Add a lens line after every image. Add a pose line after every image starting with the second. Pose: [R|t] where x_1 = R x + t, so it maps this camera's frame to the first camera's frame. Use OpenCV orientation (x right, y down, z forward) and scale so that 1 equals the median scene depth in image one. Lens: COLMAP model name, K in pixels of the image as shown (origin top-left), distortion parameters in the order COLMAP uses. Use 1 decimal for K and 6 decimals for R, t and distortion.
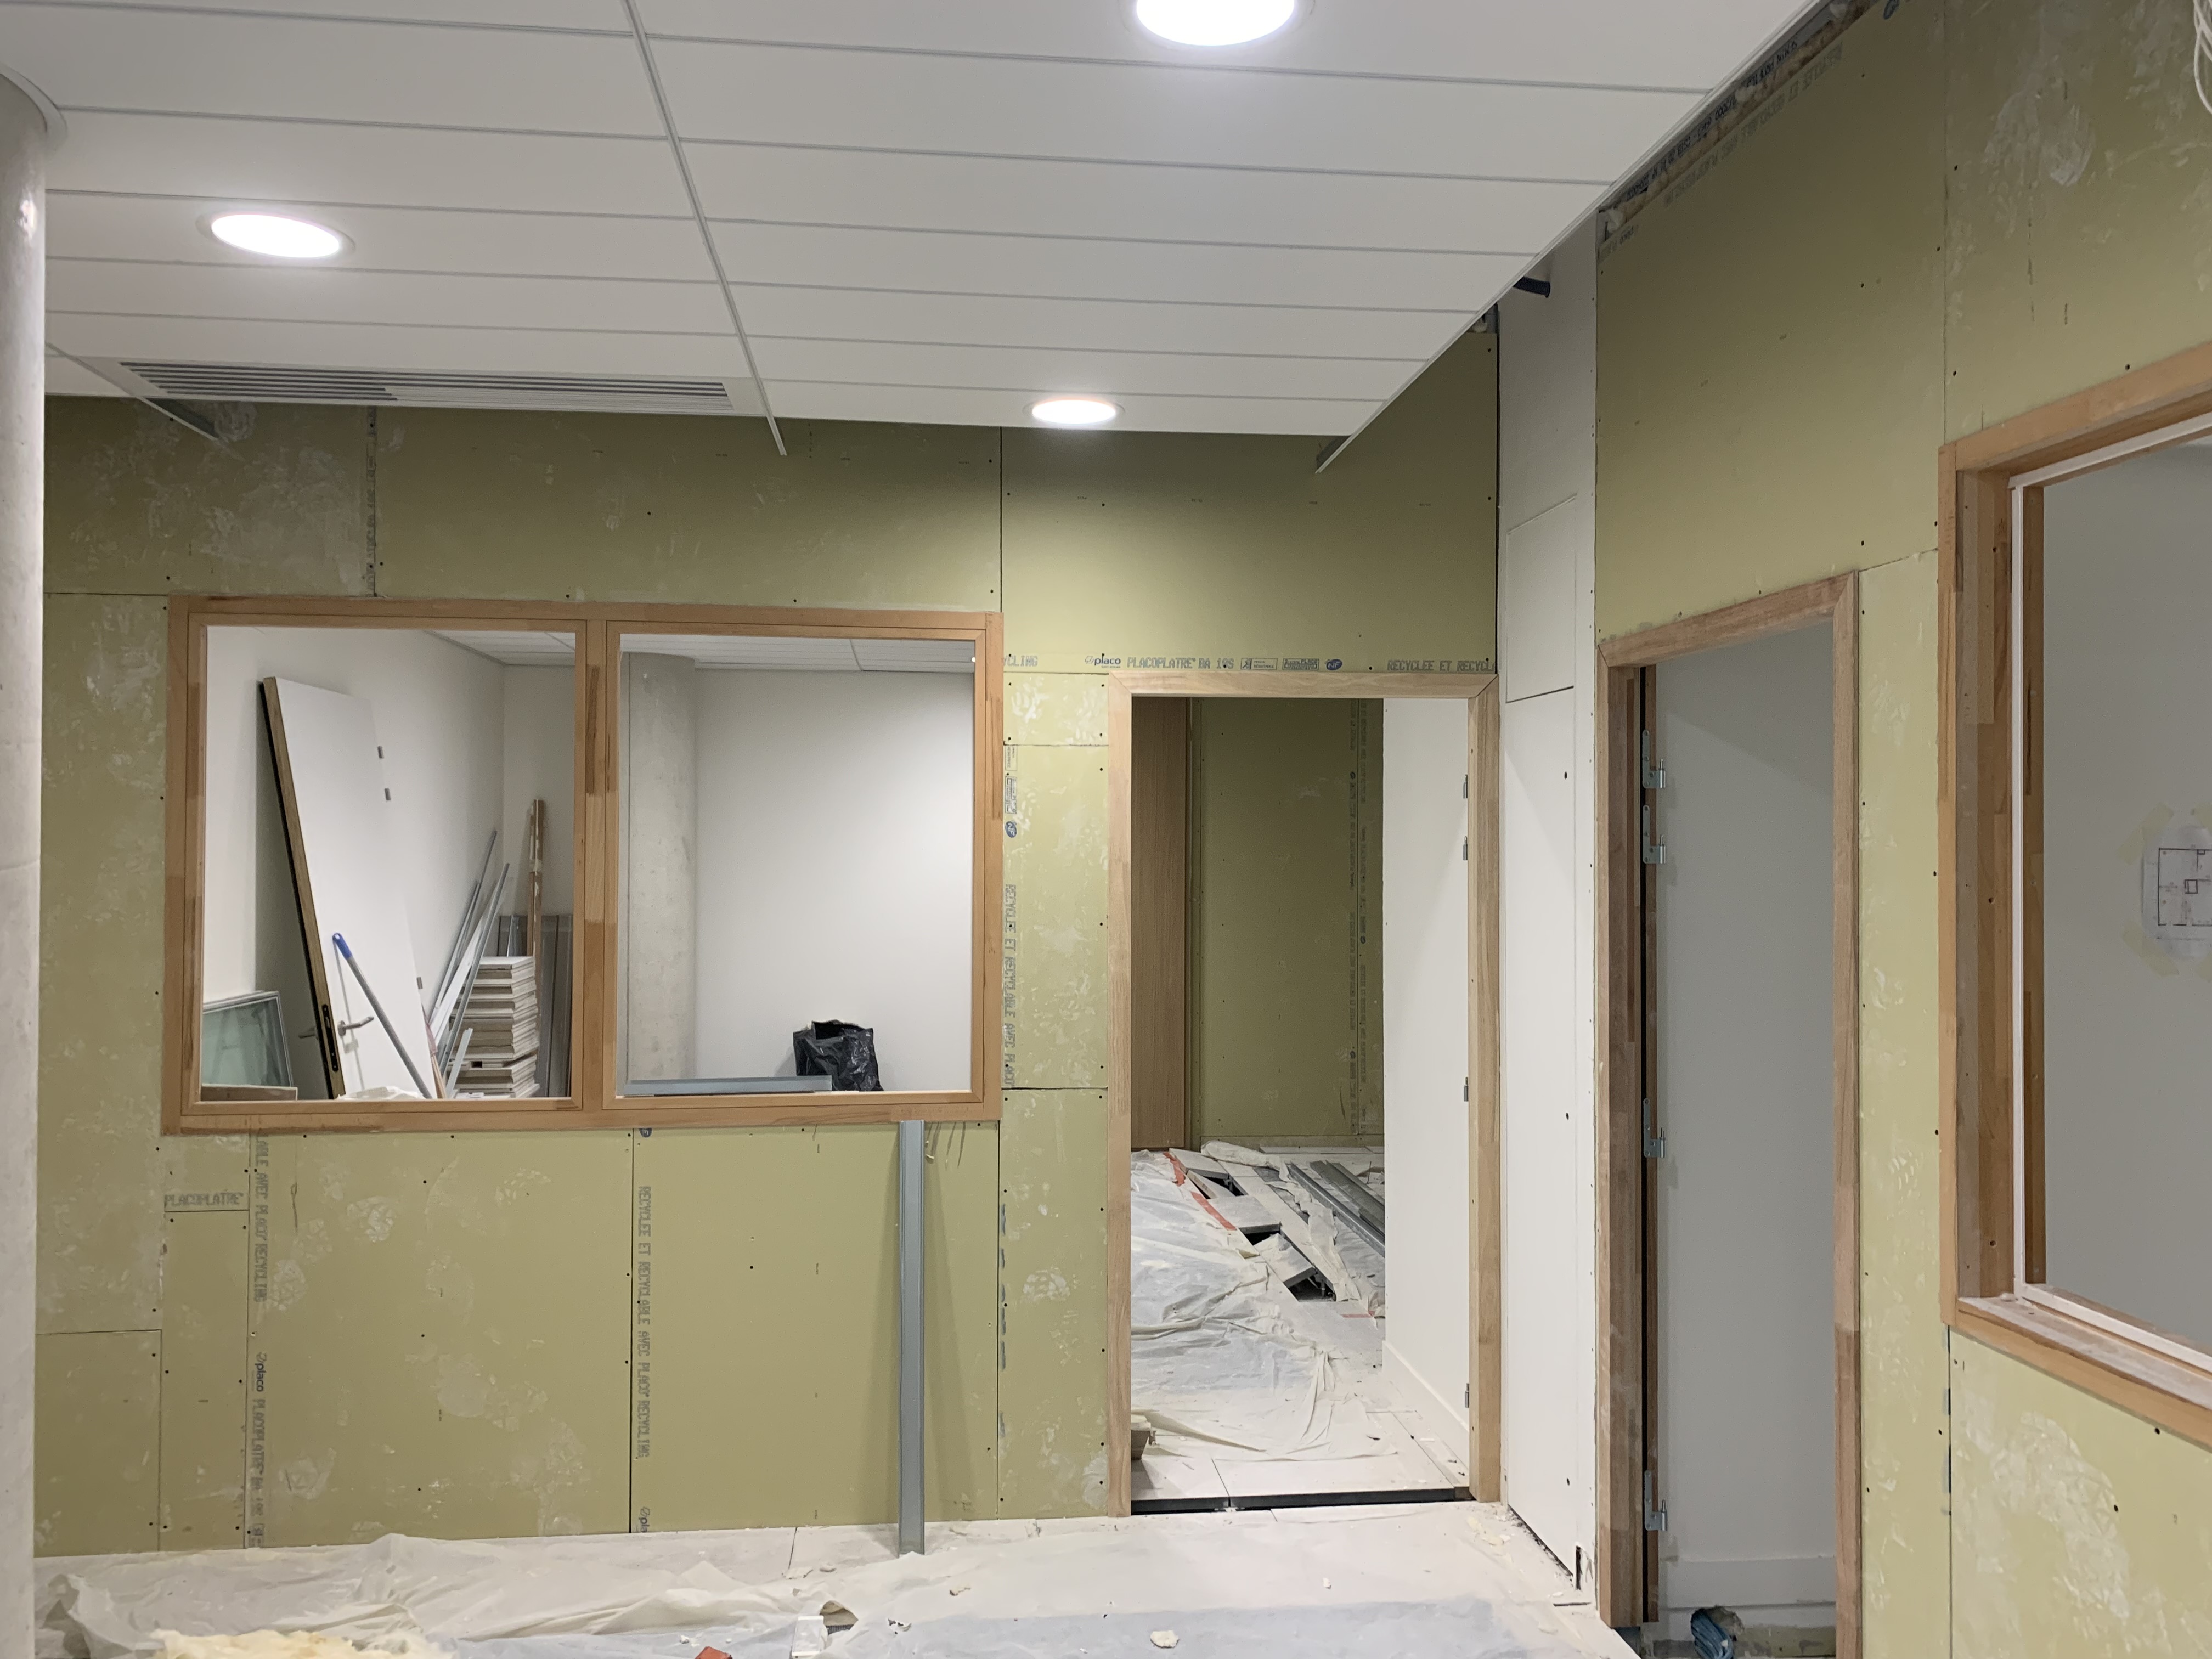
lens RADIAL K [[1709.1, 0, 1112.1], [0, 1709.1, 823.2], [0, 0, 1]] dist [0.038002, -0.017030]
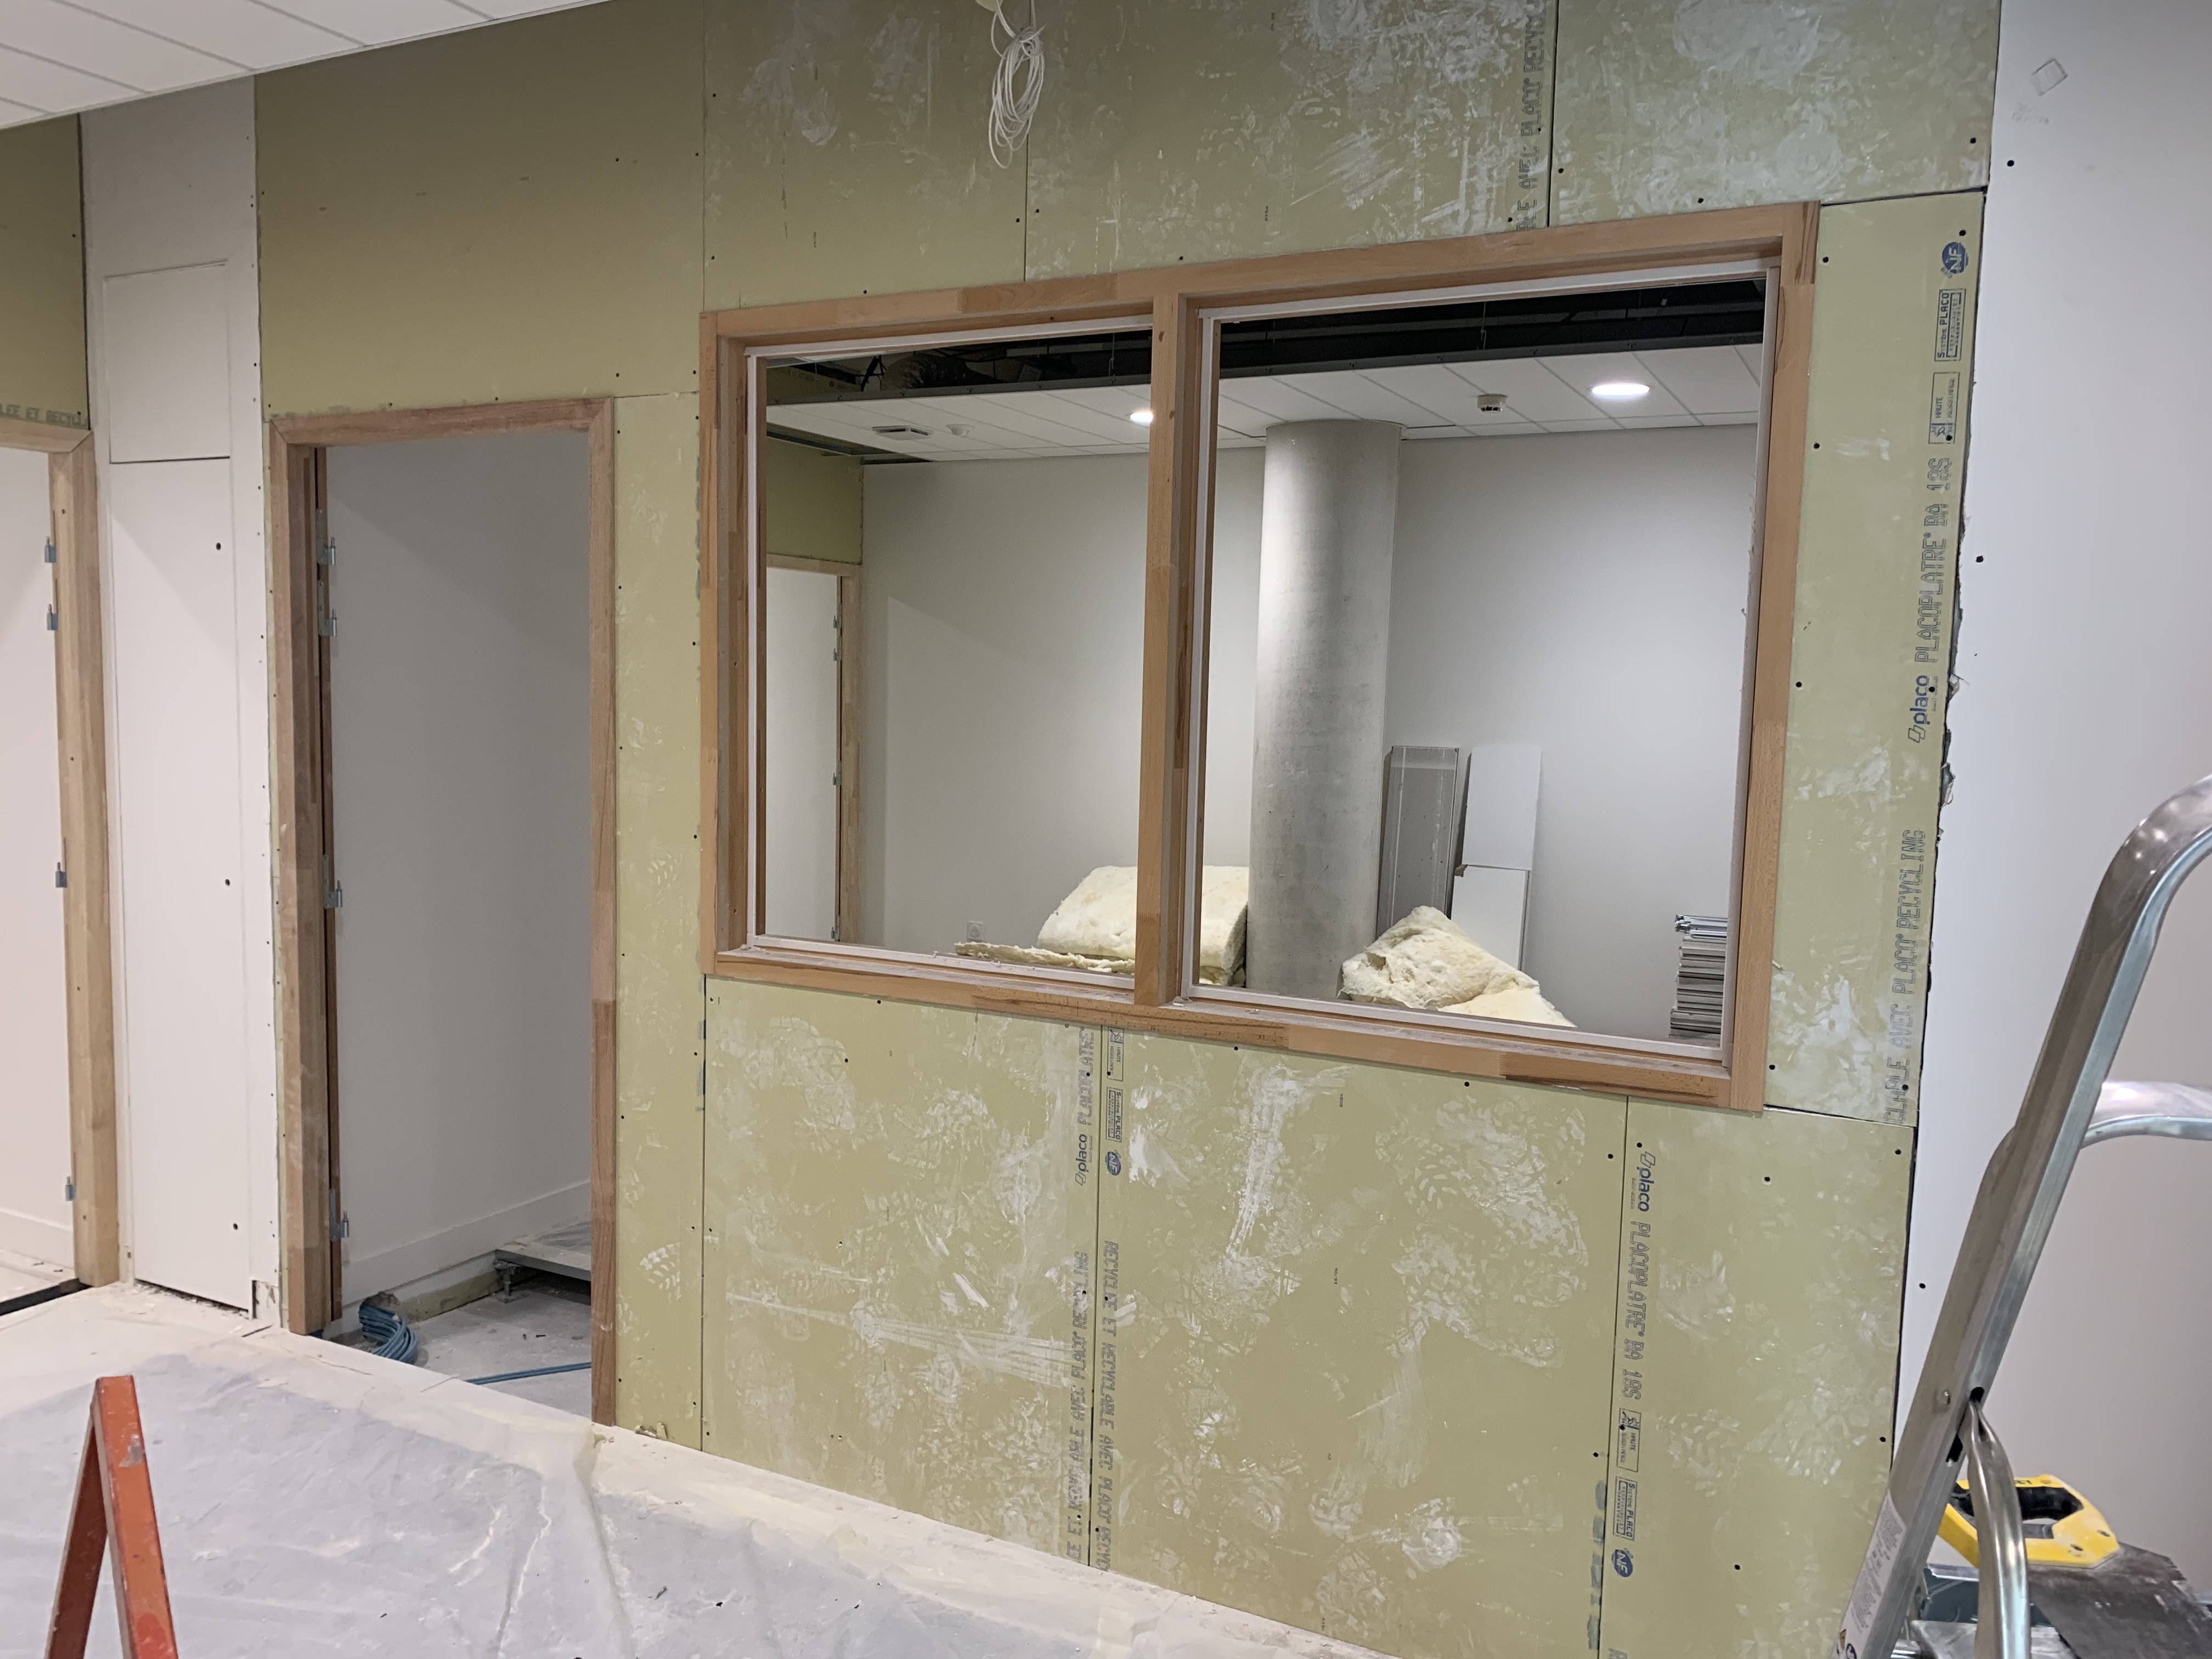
lens RADIAL K [[1709.1, 0, 1102.3], [0, 1709.1, 827.8], [0, 0, 1]] dist [0.038002, -0.017030]
pose [[0.559027, -0.059491, 0.827013, -0.417075], [-0.033556, 0.994982, 0.094256, 0.033785], [-0.828470, -0.080443, 0.554226, -0.001391]]
